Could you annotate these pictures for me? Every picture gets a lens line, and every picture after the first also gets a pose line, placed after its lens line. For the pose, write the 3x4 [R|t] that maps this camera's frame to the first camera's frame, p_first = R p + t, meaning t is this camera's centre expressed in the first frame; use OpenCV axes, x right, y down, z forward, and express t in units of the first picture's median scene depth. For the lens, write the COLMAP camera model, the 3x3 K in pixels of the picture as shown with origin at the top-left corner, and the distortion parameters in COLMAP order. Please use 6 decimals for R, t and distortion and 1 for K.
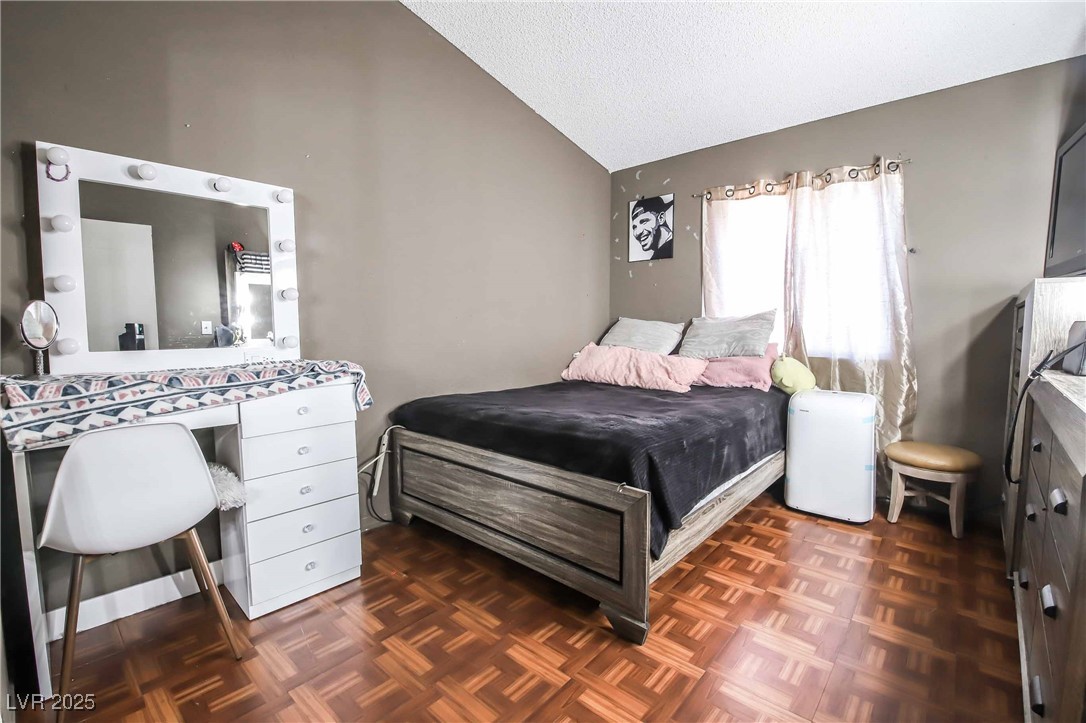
lens RADIAL K [[473.1, 0, 540.1], [0, 473.1, 361.0], [0, 0, 1]] dist [-0.004575, -0.006475]
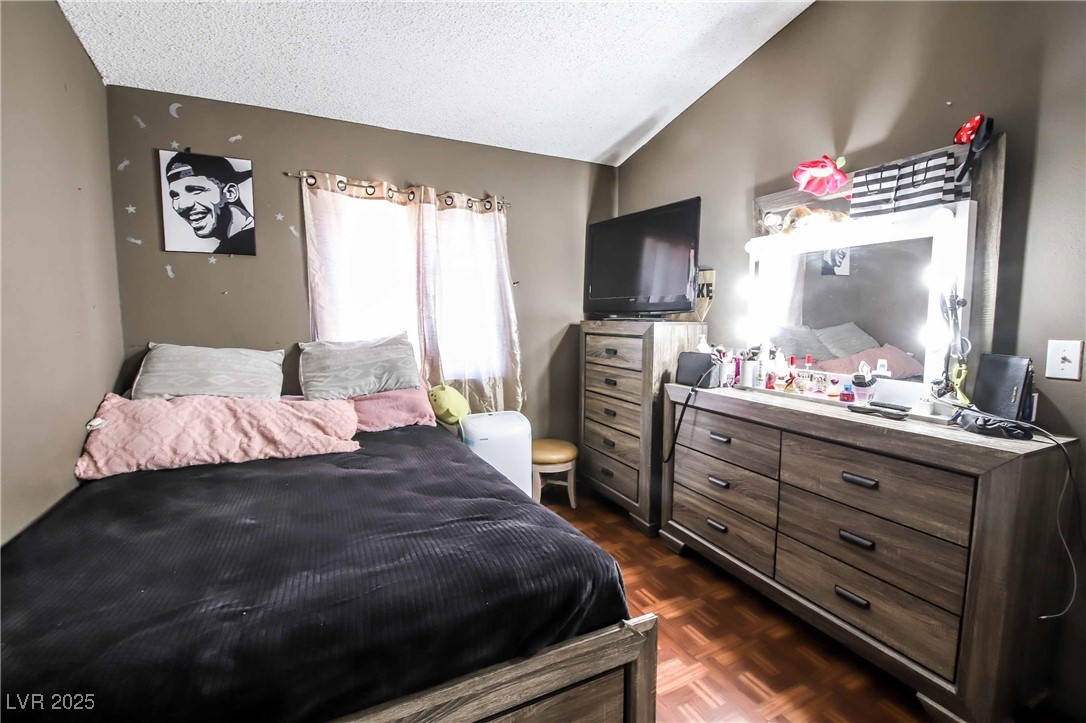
lens RADIAL K [[473.1, 0, 541.7], [0, 473.1, 362.1], [0, 0, 1]] dist [-0.004575, -0.006475]
pose [[0.362550, -0.087081, 0.927887, -0.237800], [0.070584, 0.995331, 0.065832, -0.088569], [-0.929288, 0.041626, 0.367003, 0.407567]]
